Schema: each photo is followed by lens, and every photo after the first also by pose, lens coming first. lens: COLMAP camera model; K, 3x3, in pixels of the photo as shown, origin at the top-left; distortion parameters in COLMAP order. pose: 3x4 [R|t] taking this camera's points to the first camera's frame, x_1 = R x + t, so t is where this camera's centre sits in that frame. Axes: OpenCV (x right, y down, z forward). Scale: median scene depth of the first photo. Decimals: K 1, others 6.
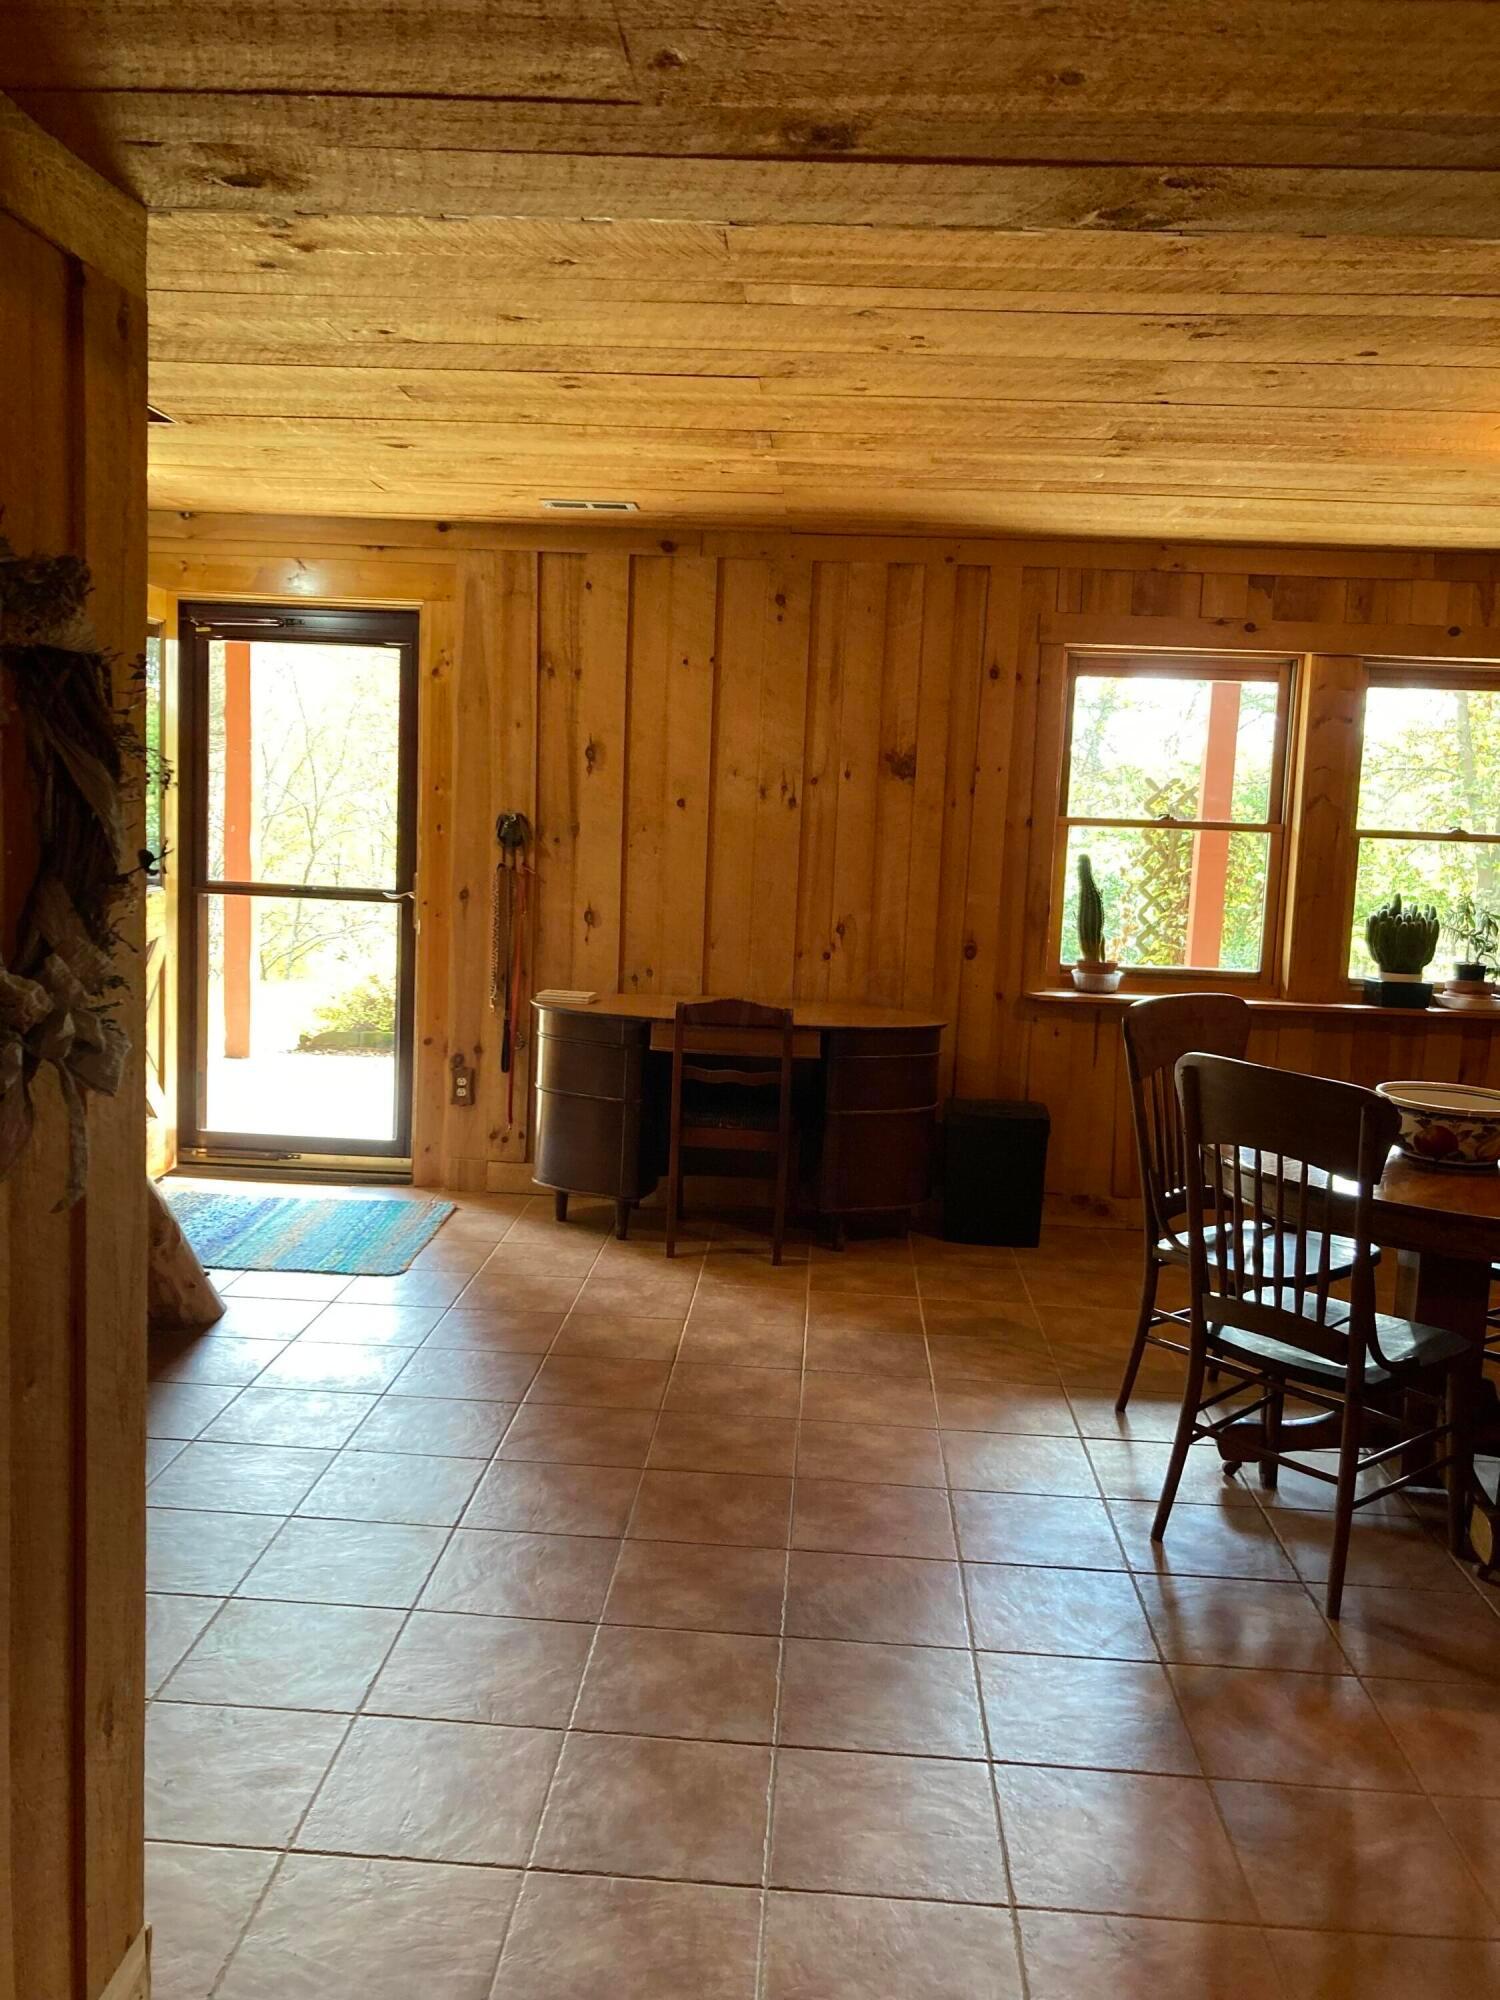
lens RADIAL K [[1604.3, 0, 746.7], [0, 1604.3, 1002.0], [0, 0, 1]] dist [0.031716, -0.046997]
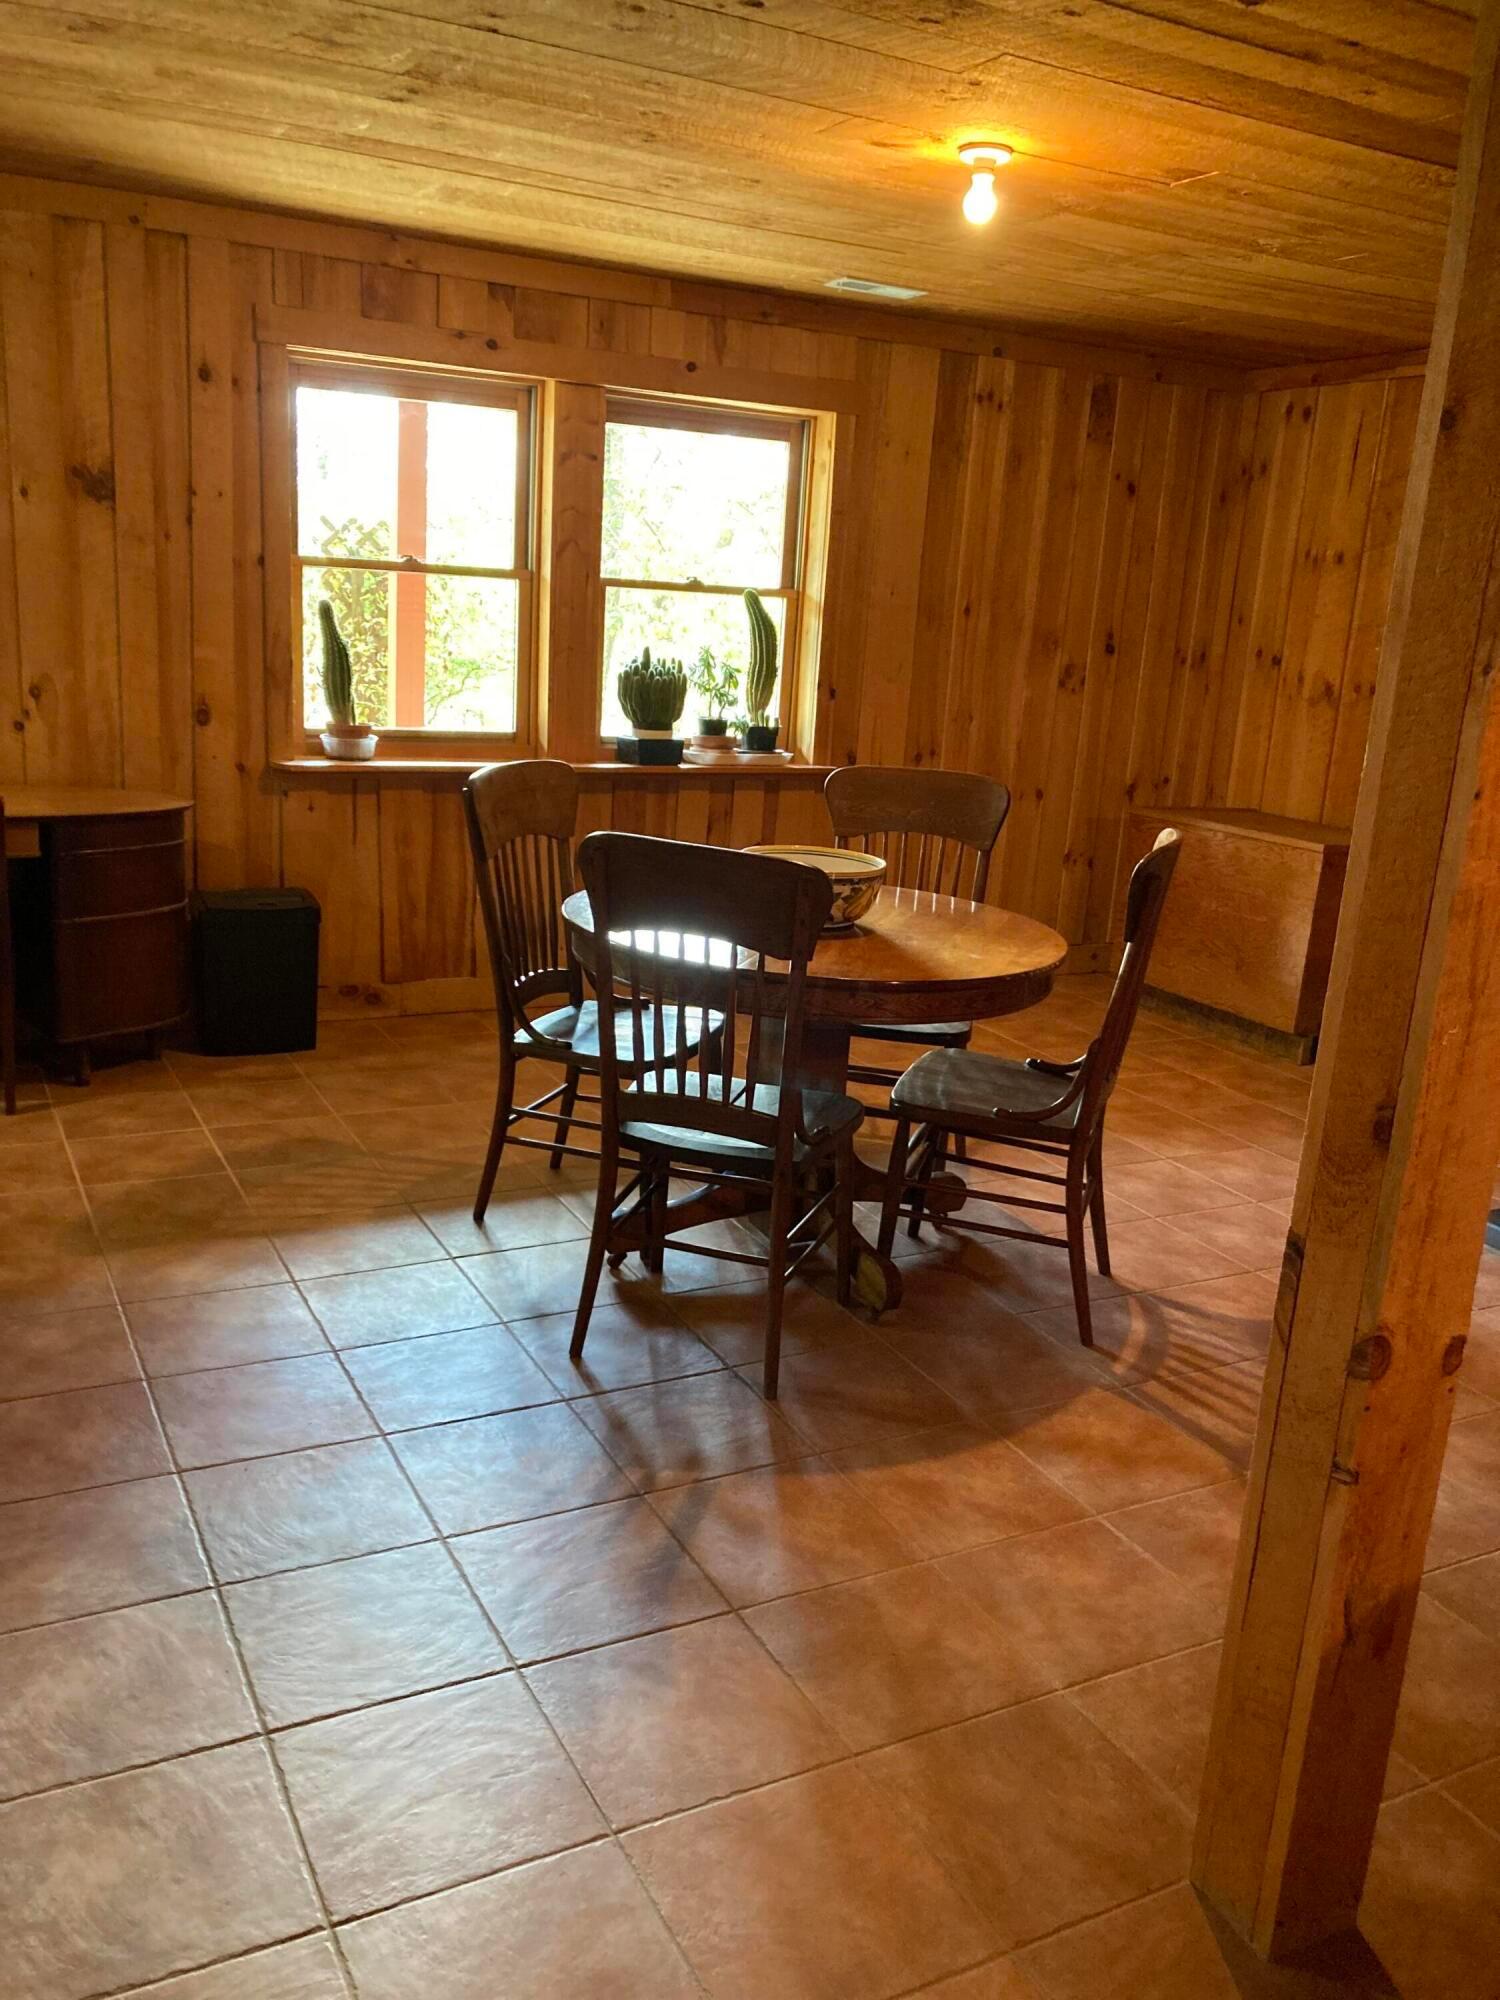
lens RADIAL K [[1604.3, 0, 734.6], [0, 1604.3, 1010.5], [0, 0, 1]] dist [0.031716, -0.046997]
pose [[0.855899, -0.117396, 0.503643, -0.068686], [0.038502, 0.985656, 0.164319, -0.007507], [-0.515709, -0.121249, 0.848141, 0.117103]]
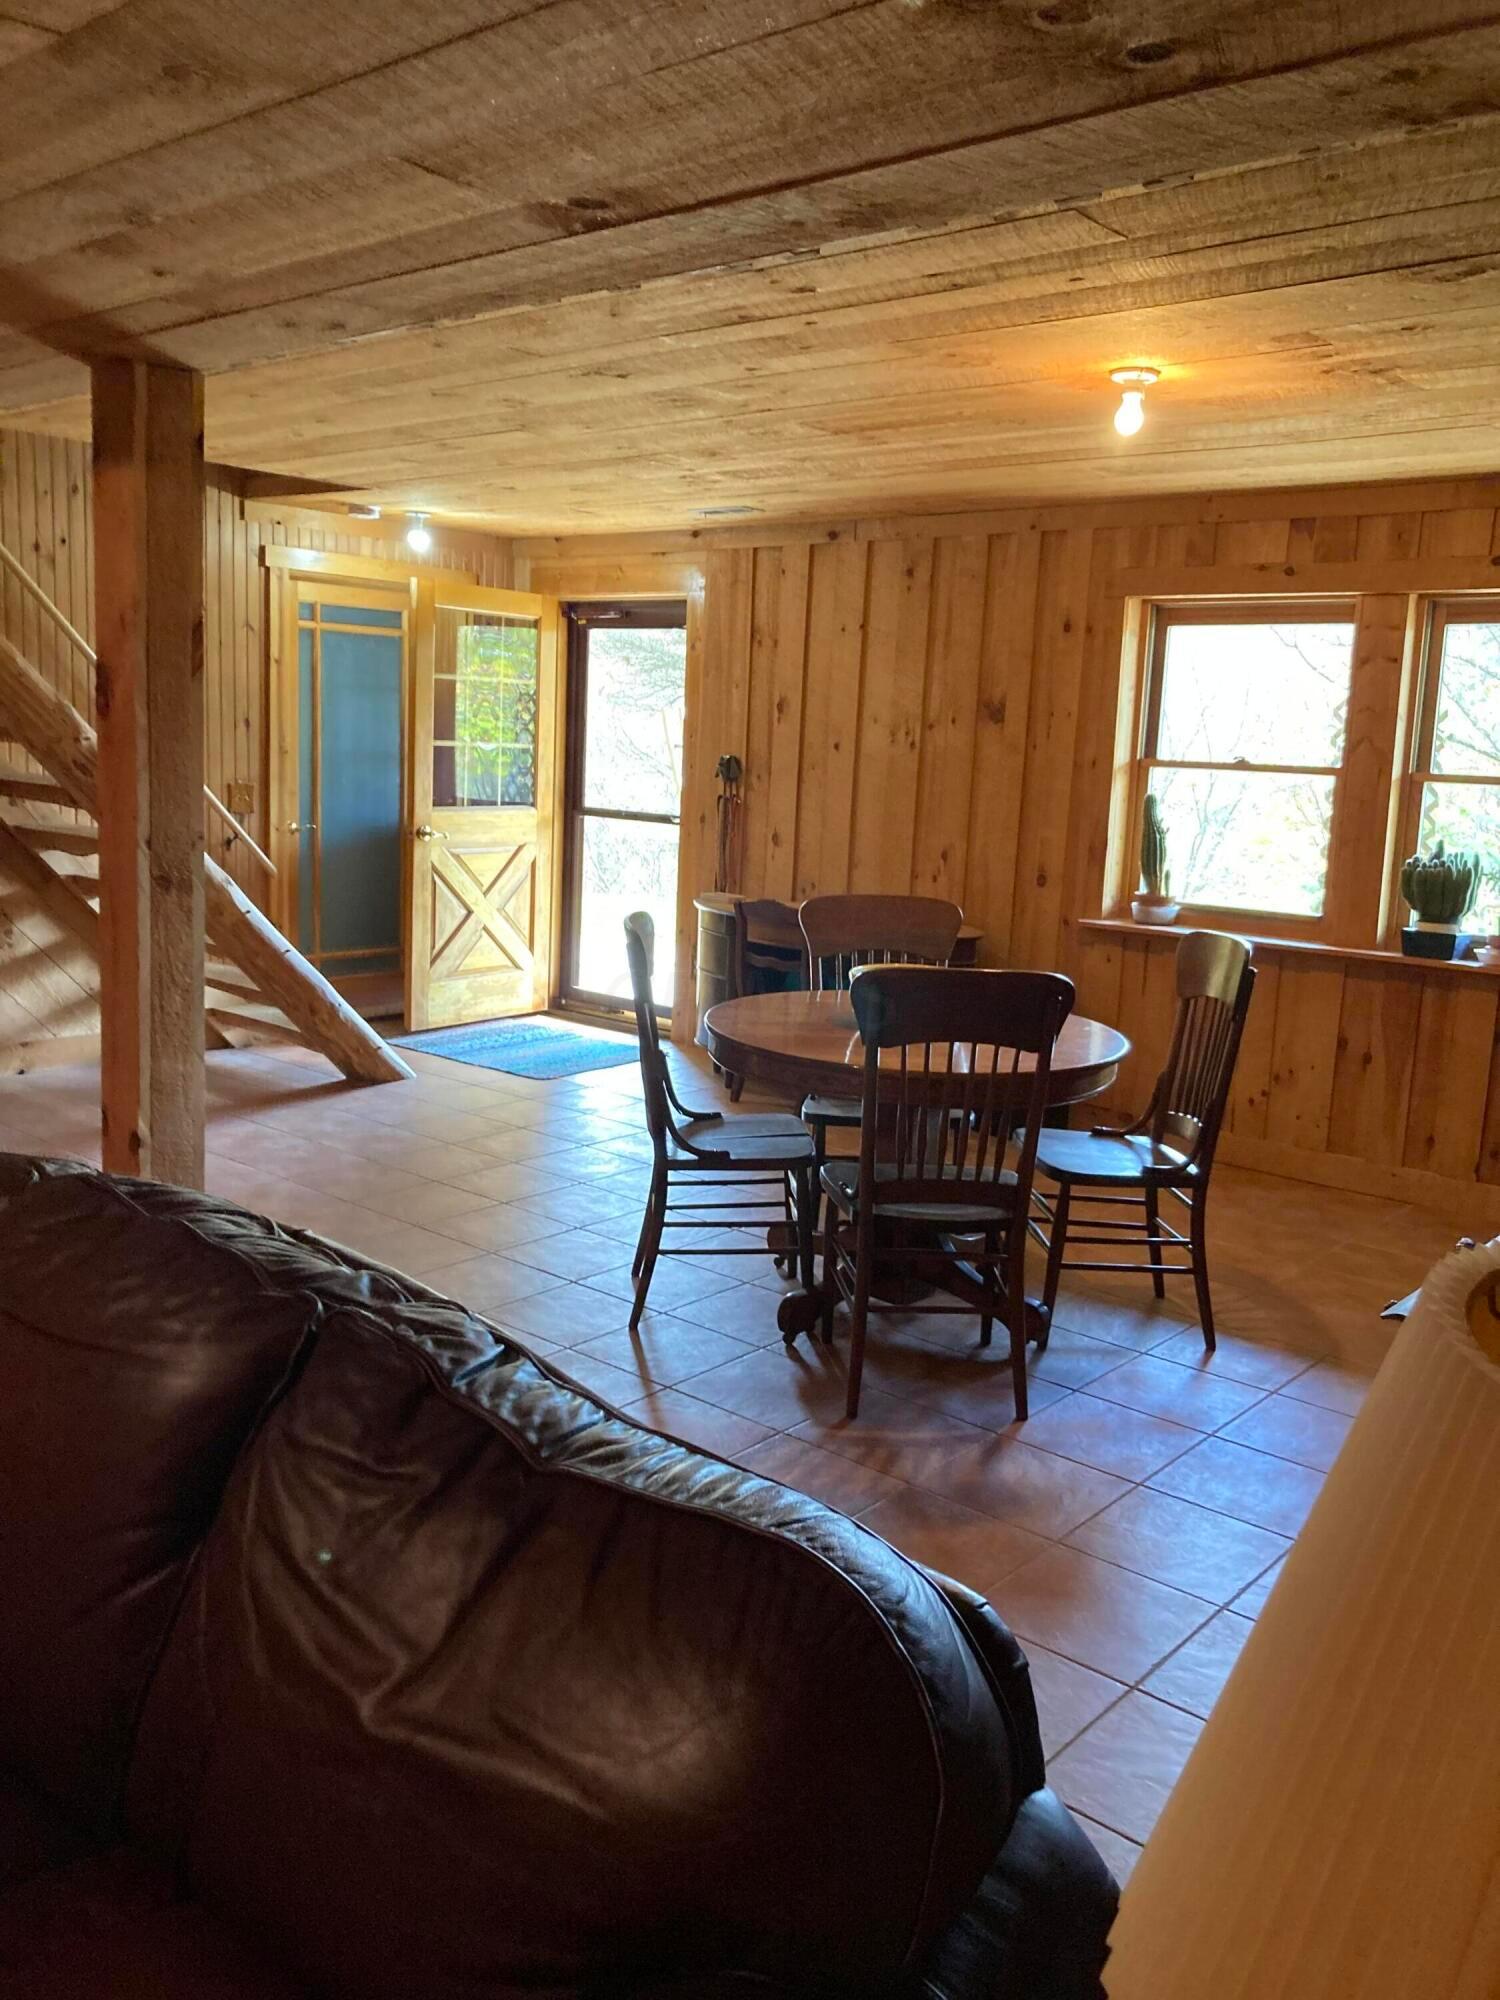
lens RADIAL K [[1604.3, 0, 733.8], [0, 1604.3, 978.6], [0, 0, 1]] dist [0.031716, -0.046997]
pose [[0.800121, 0.084316, -0.593883, 0.647815], [-0.086719, 0.995930, 0.024563, 0.028103], [0.593537, 0.031847, 0.804176, -0.014507]]
